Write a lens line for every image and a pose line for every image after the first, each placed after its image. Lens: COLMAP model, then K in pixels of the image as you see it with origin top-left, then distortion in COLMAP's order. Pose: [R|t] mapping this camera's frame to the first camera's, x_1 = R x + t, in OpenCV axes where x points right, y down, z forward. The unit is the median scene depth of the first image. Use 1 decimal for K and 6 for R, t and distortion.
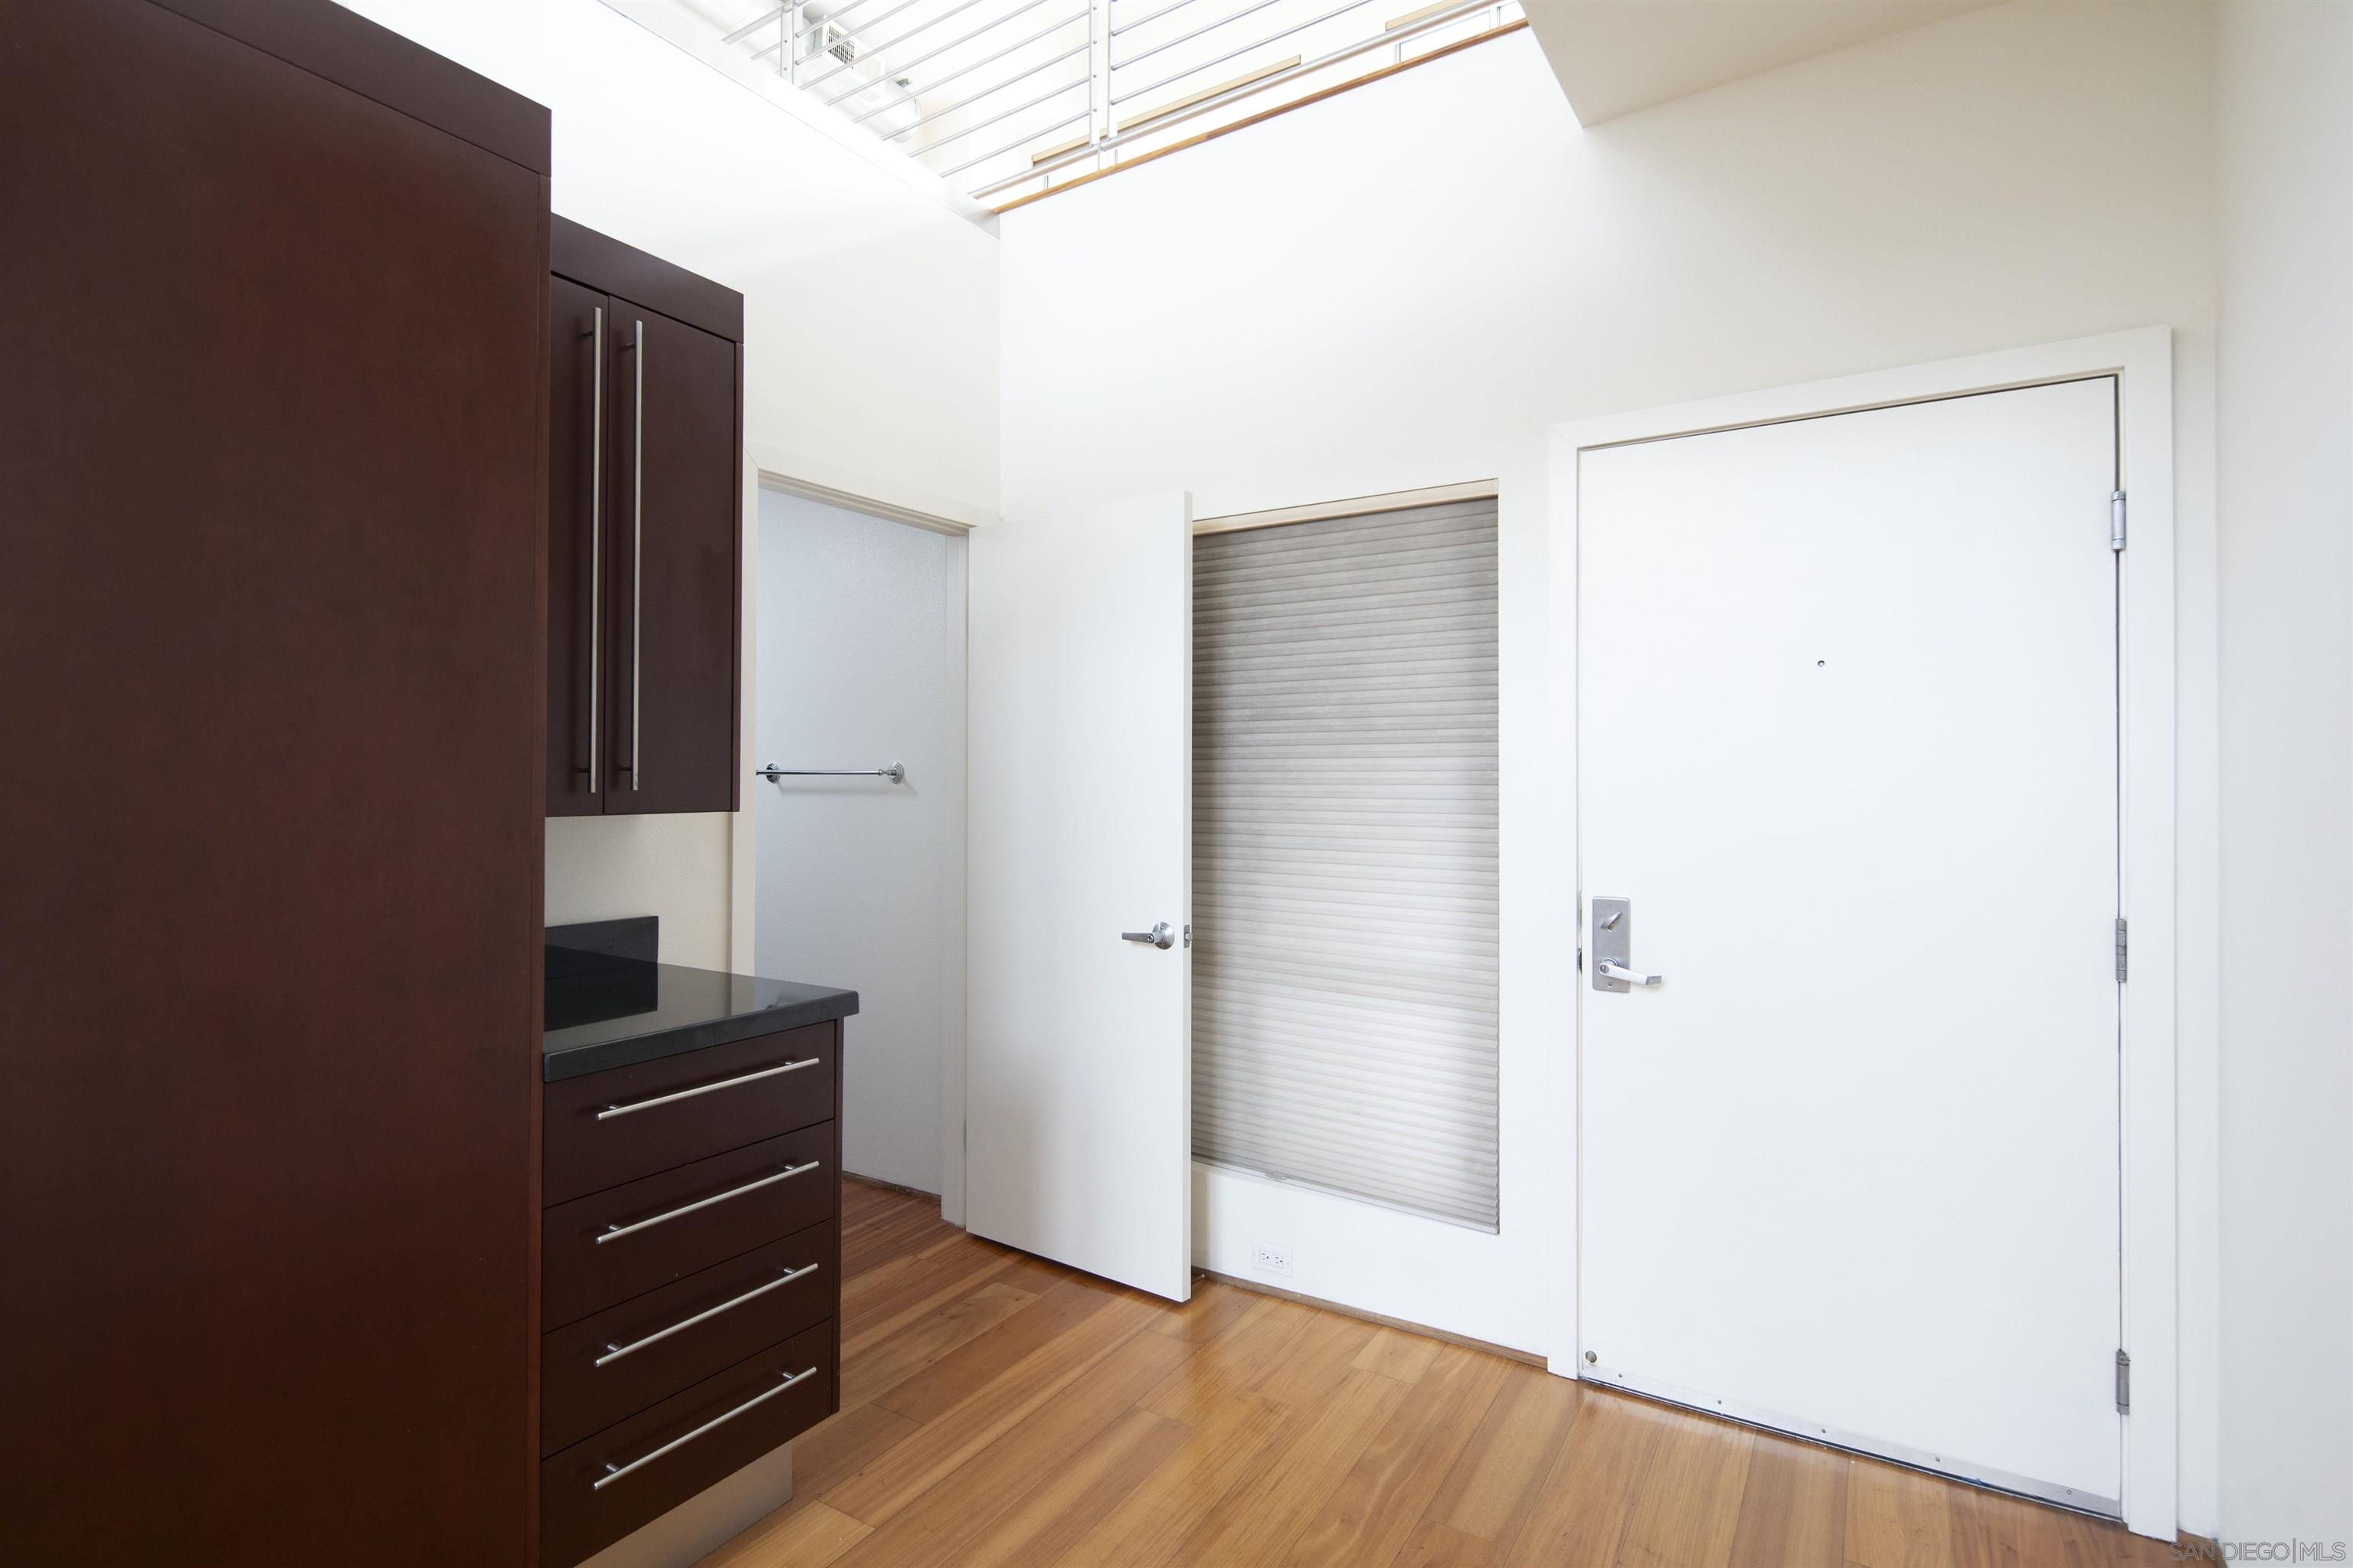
lens RADIAL K [[1137.9, 0, 1176.5], [0, 1137.9, 760.0], [0, 0, 1]] dist [0.010989, -0.006694]
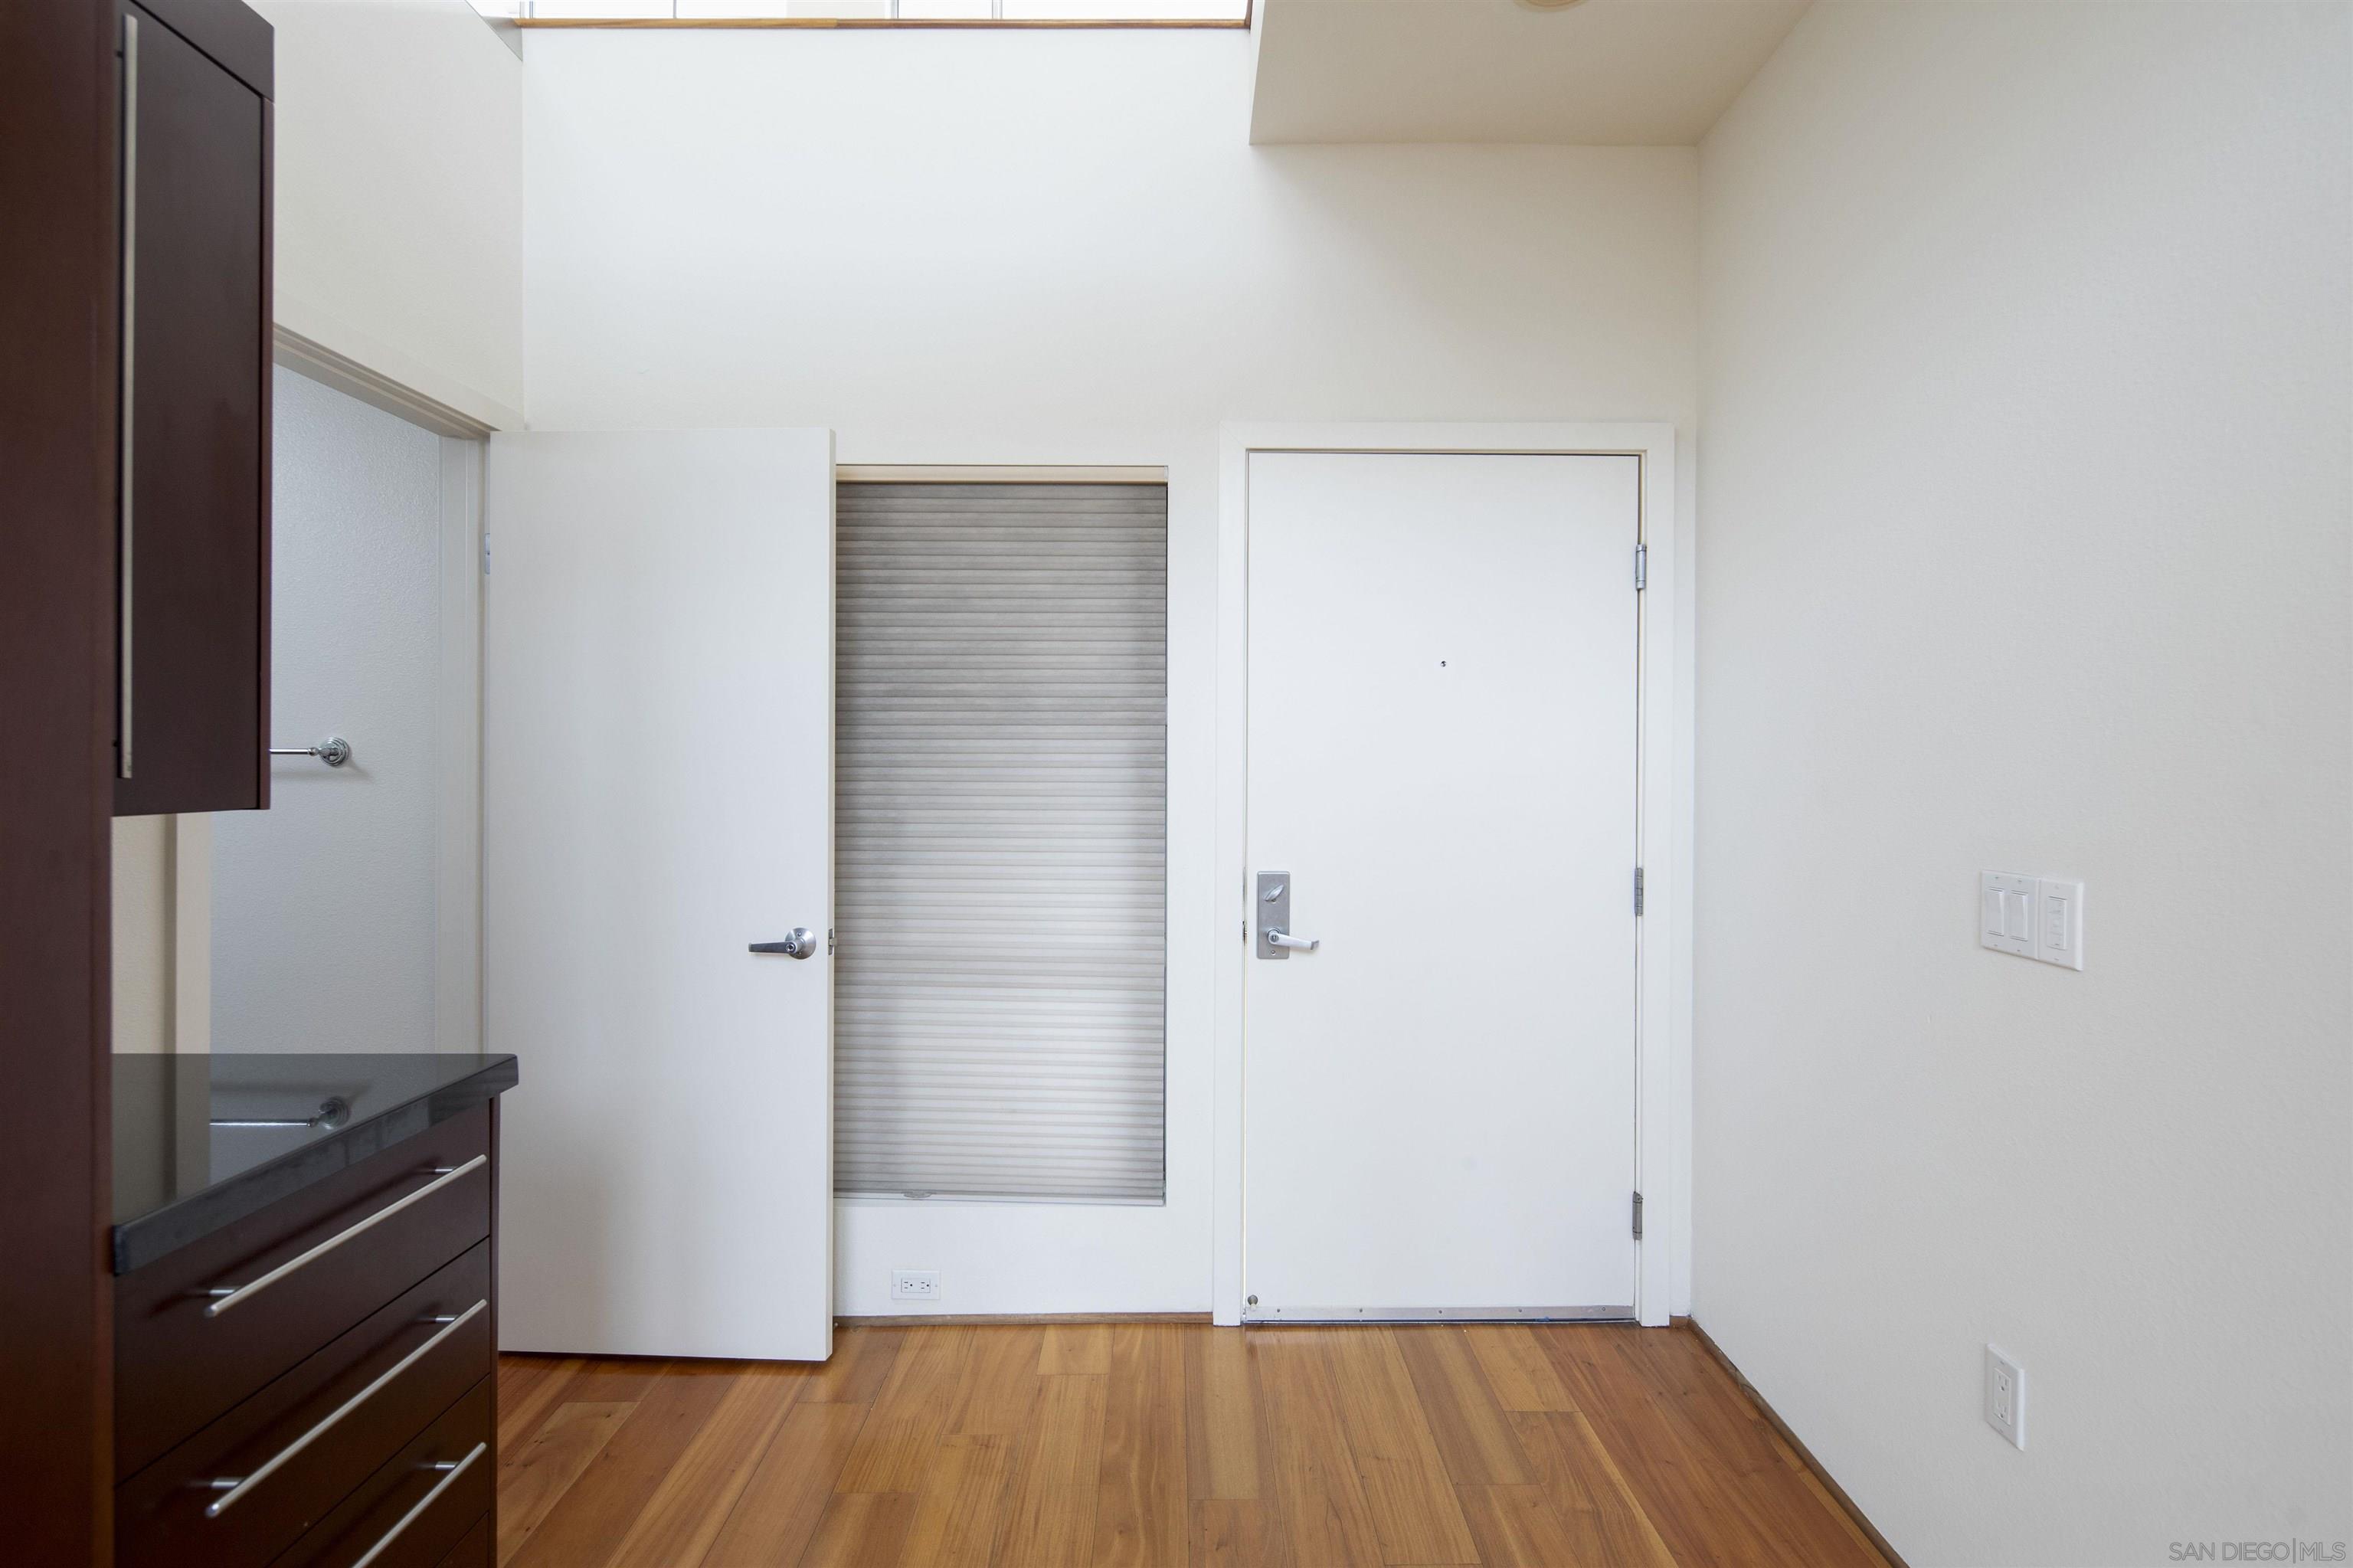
lens RADIAL K [[1137.9, 0, 1176.5], [0, 1137.9, 760.0], [0, 0, 1]] dist [0.010989, -0.006694]
pose [[0.842954, 0.002306, 0.537981, -0.252964], [-0.010315, 0.999876, 0.011876, 0.002847], [-0.537887, -0.015560, 0.842874, 0.131995]]
